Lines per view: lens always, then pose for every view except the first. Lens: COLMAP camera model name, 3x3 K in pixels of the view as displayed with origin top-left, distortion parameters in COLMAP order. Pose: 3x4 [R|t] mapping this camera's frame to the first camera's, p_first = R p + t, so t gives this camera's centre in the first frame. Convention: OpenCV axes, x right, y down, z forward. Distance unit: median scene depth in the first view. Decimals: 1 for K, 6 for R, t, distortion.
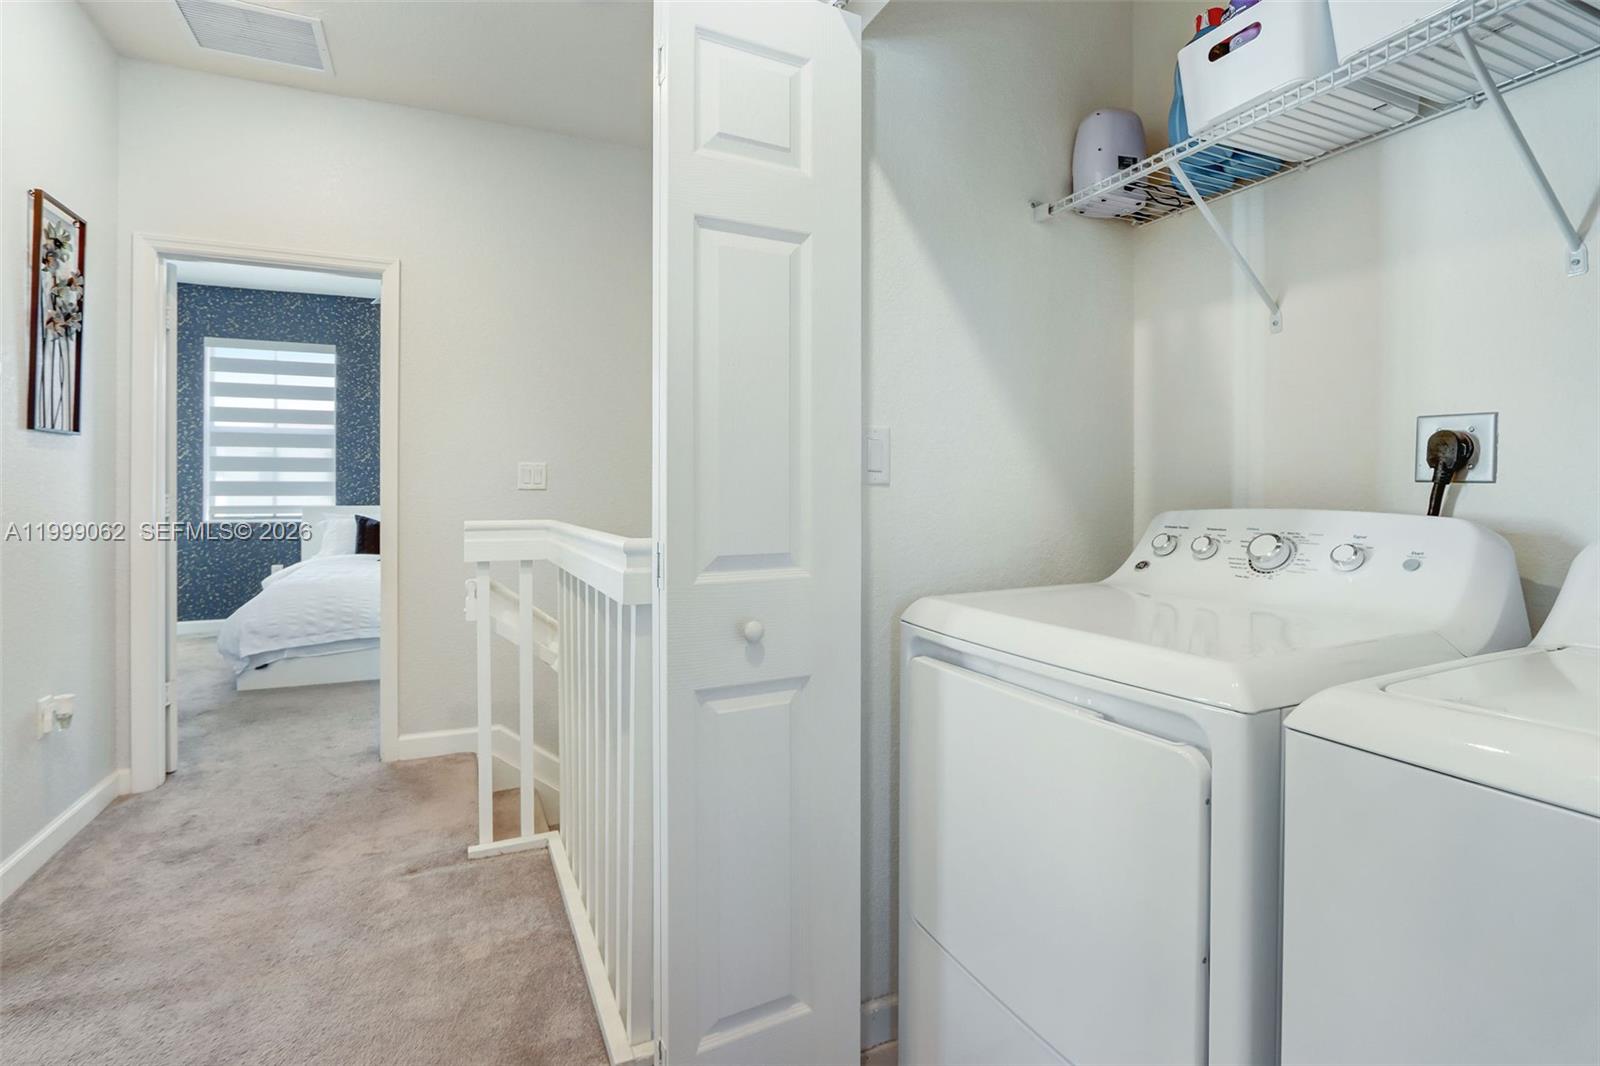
lens RADIAL K [[773.3, 0, 791.7], [0, 773.3, 507.1], [0, 0, 1]] dist [-0.016821, 0.000296]
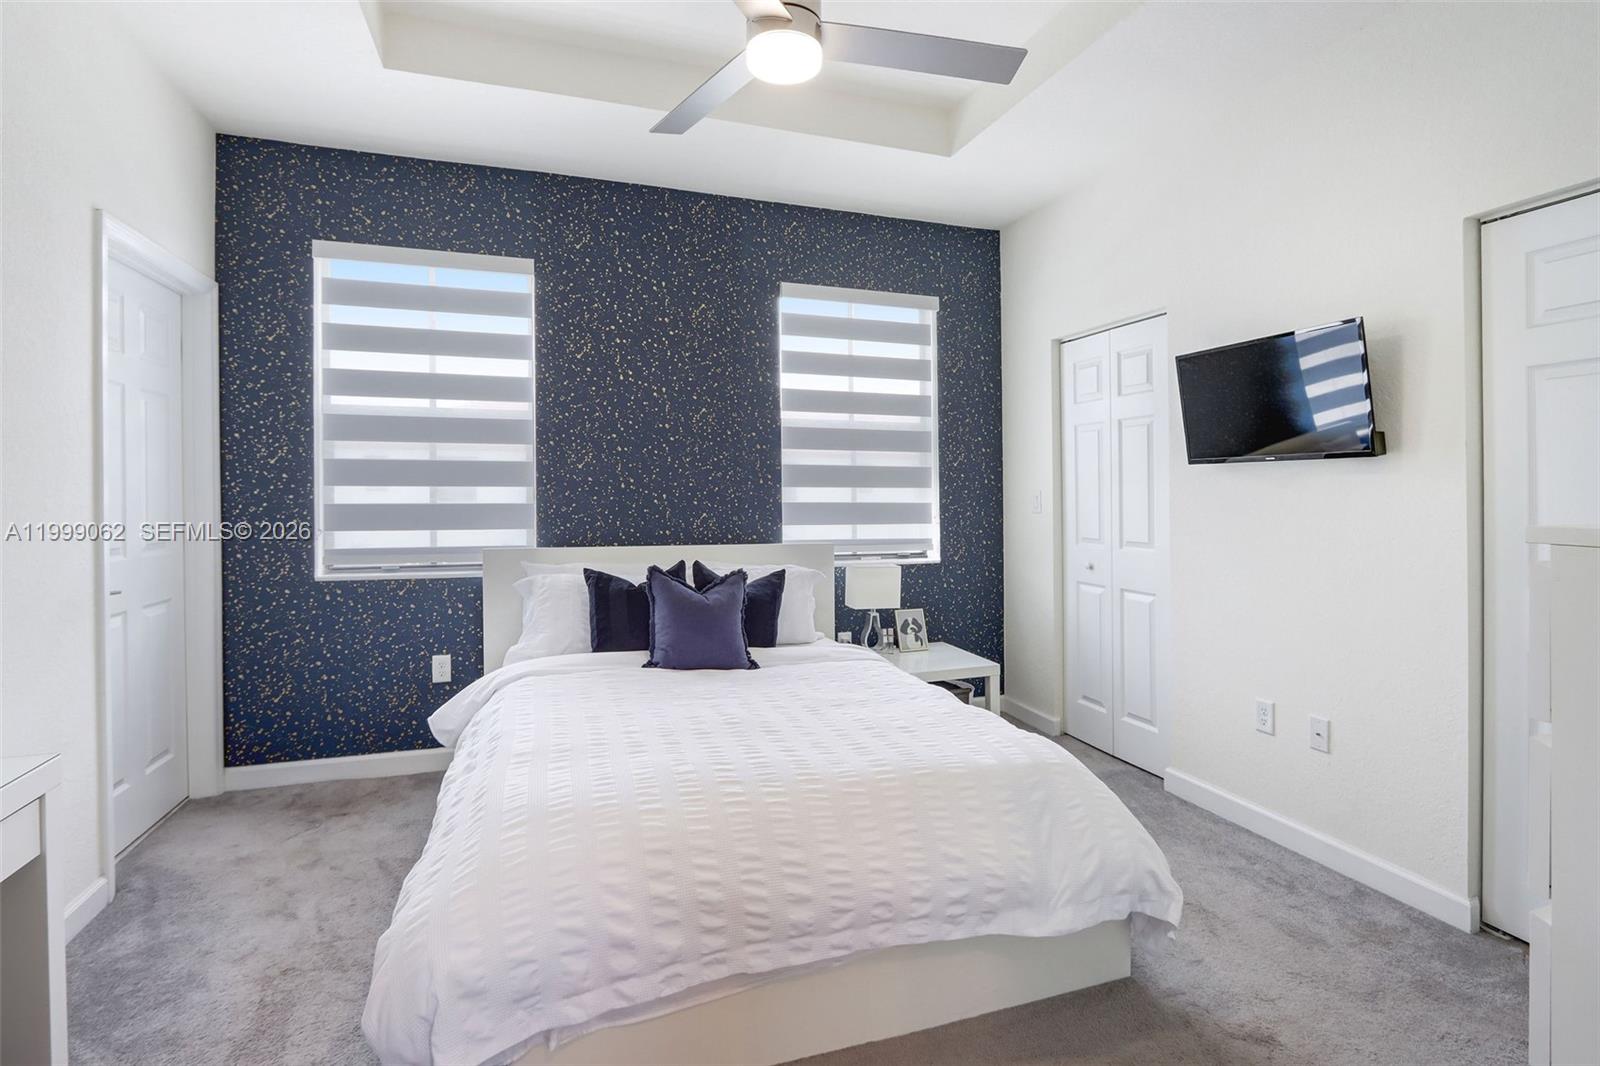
lens RADIAL K [[773.3, 0, 794.6], [0, 773.3, 533.8], [0, 0, 1]] dist [-0.016821, 0.000296]
pose [[0.995604, 0.008177, -0.093307, -0.365050], [-0.005604, 0.999598, 0.027805, -0.028984], [0.093497, -0.027160, 0.995249, 0.472746]]
